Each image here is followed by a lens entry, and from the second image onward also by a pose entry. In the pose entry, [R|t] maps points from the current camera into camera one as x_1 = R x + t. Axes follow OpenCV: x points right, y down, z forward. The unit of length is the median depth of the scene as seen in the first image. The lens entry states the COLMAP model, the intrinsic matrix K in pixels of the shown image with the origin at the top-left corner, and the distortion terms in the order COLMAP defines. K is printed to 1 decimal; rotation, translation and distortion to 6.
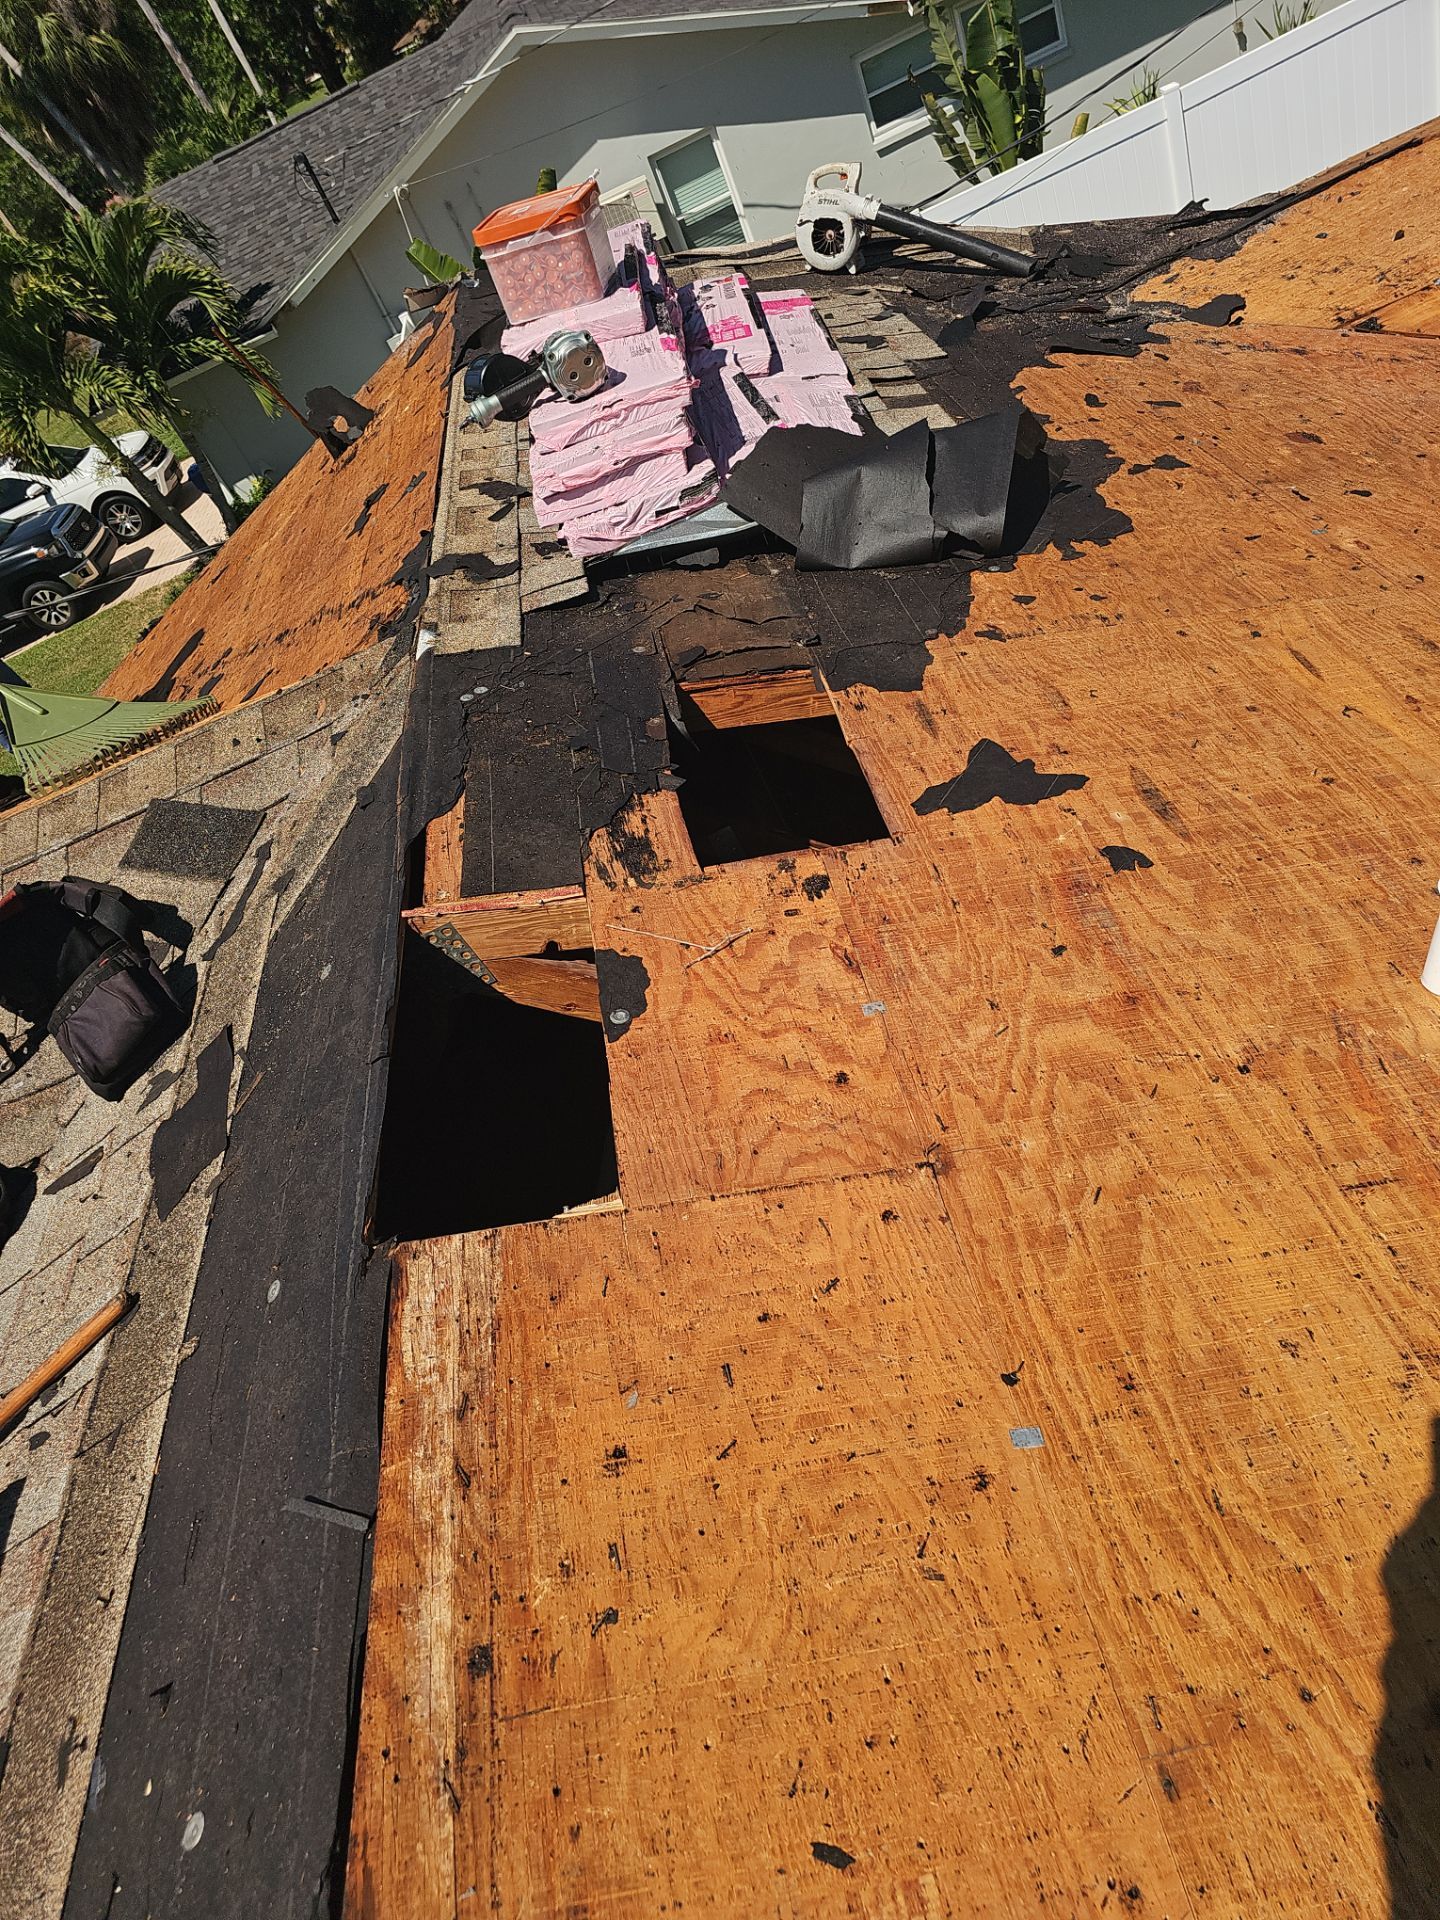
lens RADIAL K [[1285.5, 0, 720.0], [0, 1285.5, 960.0], [0, 0, 1]] dist [0.016141, -0.005531]
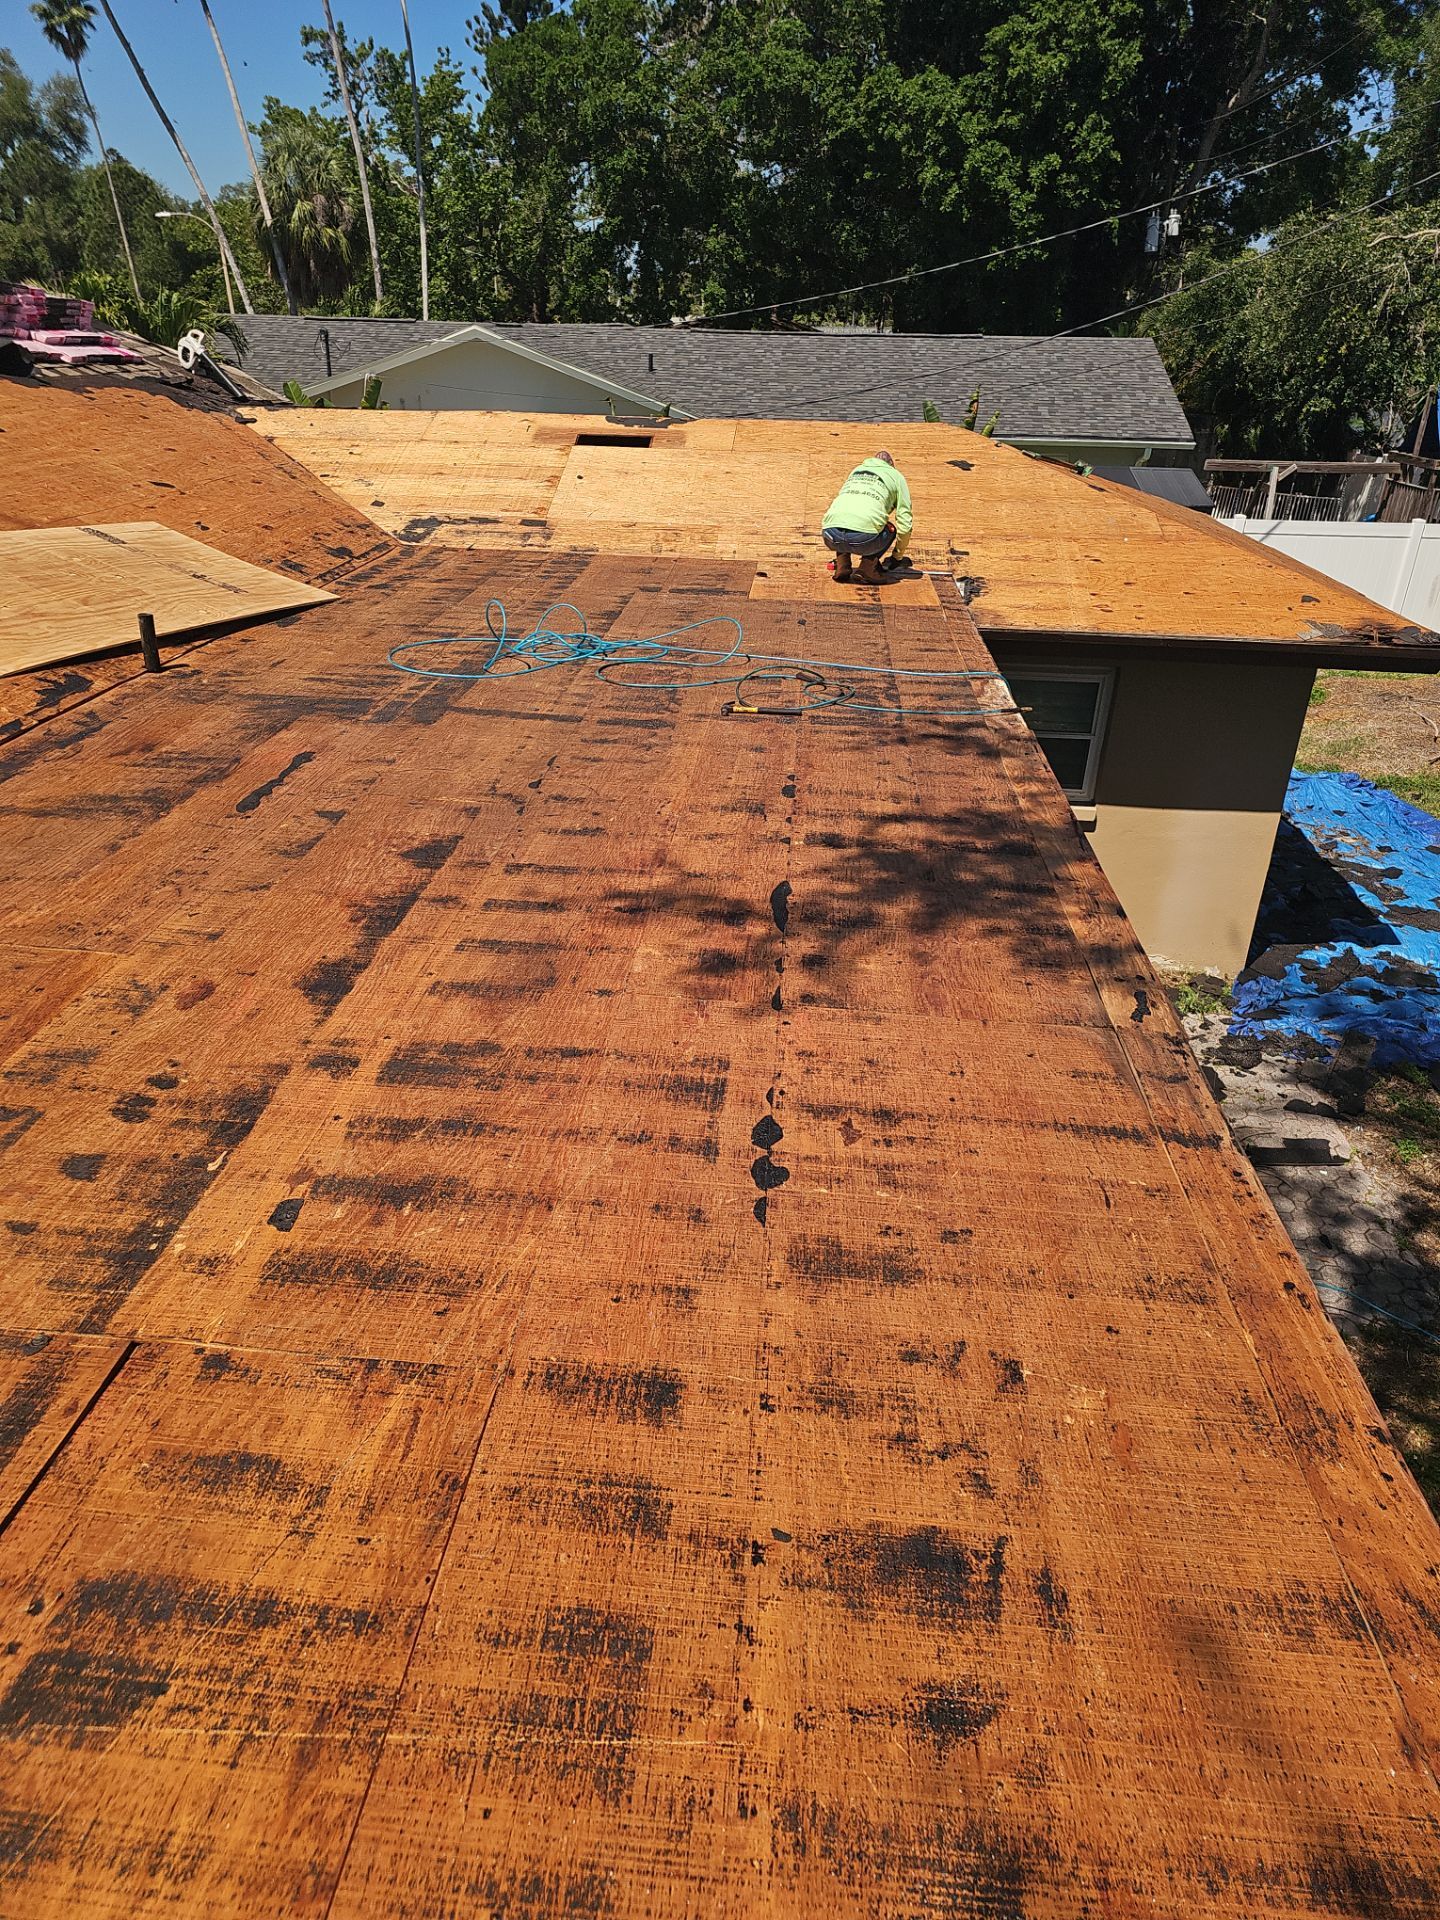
lens RADIAL K [[1269.0, 0, 712.2], [0, 1269.0, 936.5], [0, 0, 1]] dist [0.043844, -0.029798]
pose [[0.892736, 0.449761, -0.027177, 0.455239], [-0.442764, 0.864465, -0.238033, 0.153922], [-0.083564, 0.224534, 0.970877, -0.349144]]
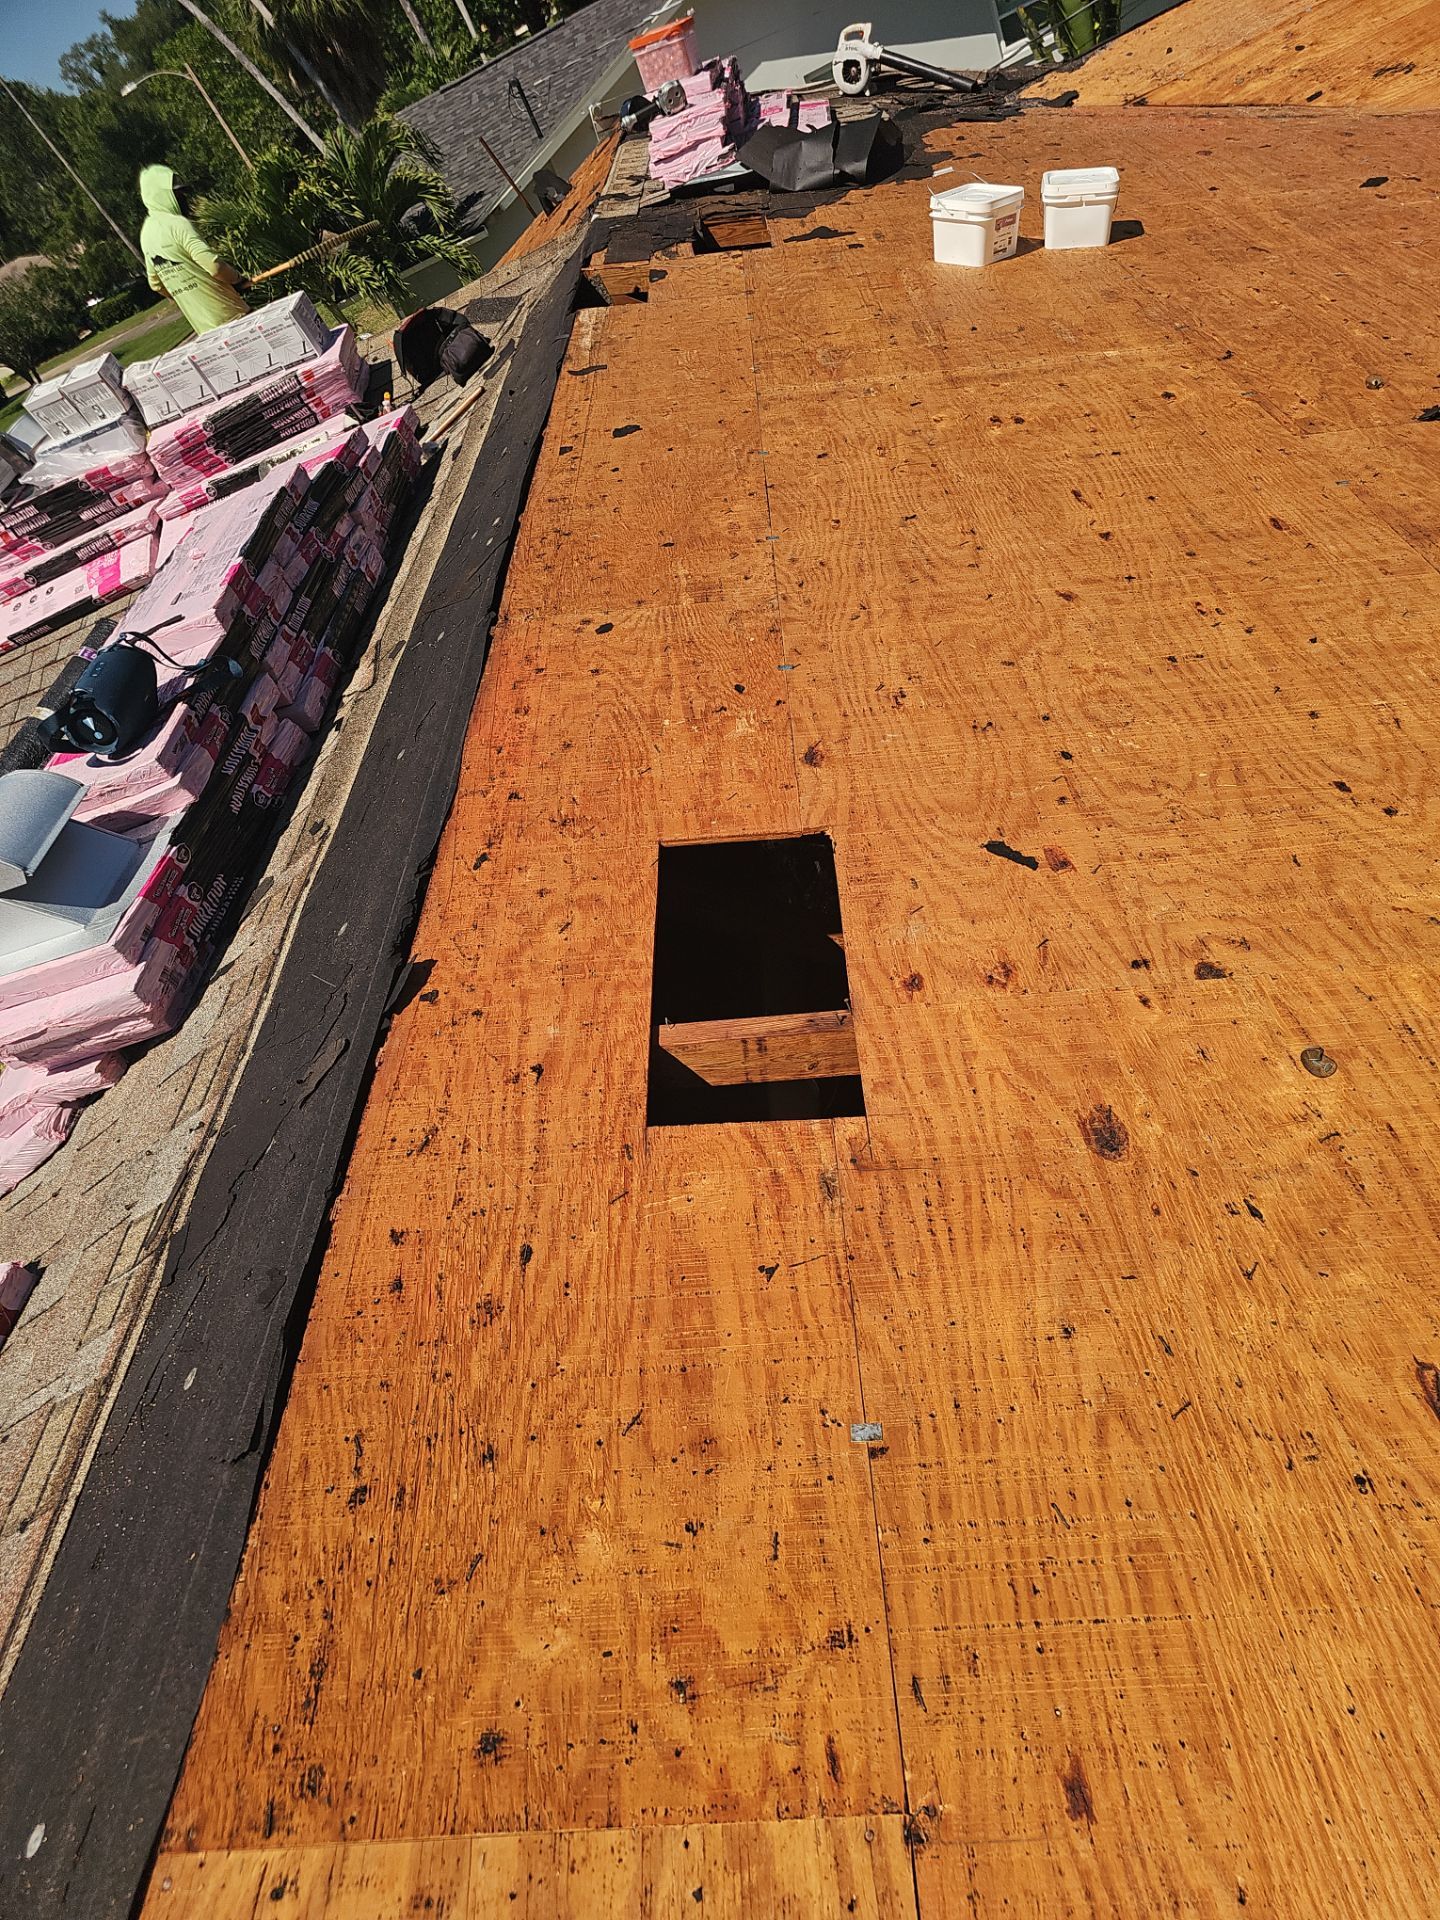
lens RADIAL K [[1292.9, 0, 731.5], [0, 1292.9, 957.7], [0, 0, 1]] dist [0.009204, 0.005986]
pose [[0.992747, 0.053619, -0.107602, 0.051057], [-0.051299, 0.998390, 0.024215, 0.156942], [0.108727, -0.018519, 0.993899, -0.199534]]
